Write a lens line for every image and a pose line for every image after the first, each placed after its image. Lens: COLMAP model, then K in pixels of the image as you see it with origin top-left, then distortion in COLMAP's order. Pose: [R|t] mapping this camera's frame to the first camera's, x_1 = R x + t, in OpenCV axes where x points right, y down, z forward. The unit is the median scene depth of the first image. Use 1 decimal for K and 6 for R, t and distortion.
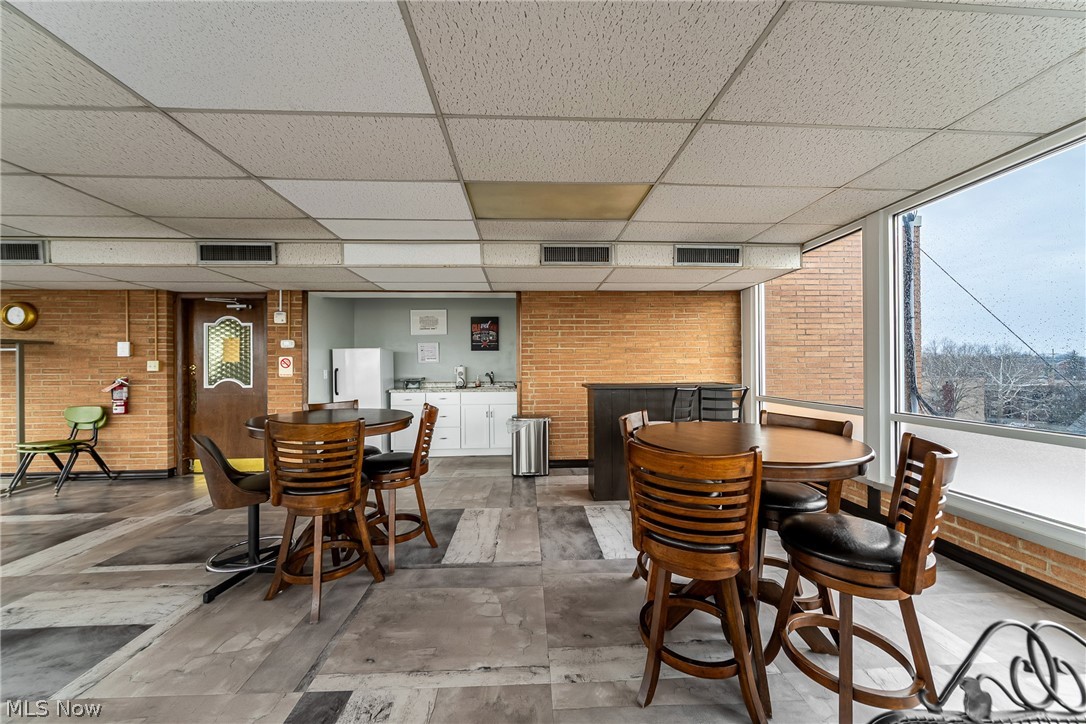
lens RADIAL K [[375.1, 0, 544.1], [0, 375.1, 368.9], [0, 0, 1]] dist [0.000788, -0.000374]
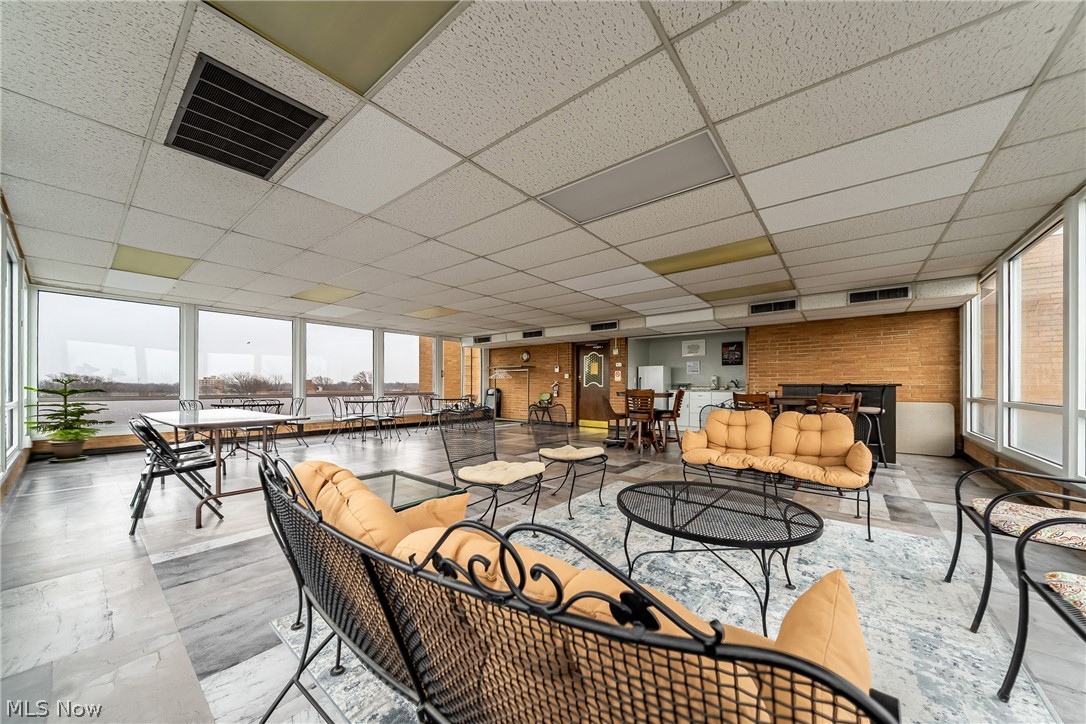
lens RADIAL K [[375.1, 0, 551.9], [0, 375.1, 387.3], [0, 0, 1]] dist [0.000788, -0.000374]
pose [[0.758060, 0.010573, -0.652099, 0.345759], [-0.008248, 0.999944, 0.006625, 0.043187], [0.652133, 0.000356, 0.758105, -0.737323]]
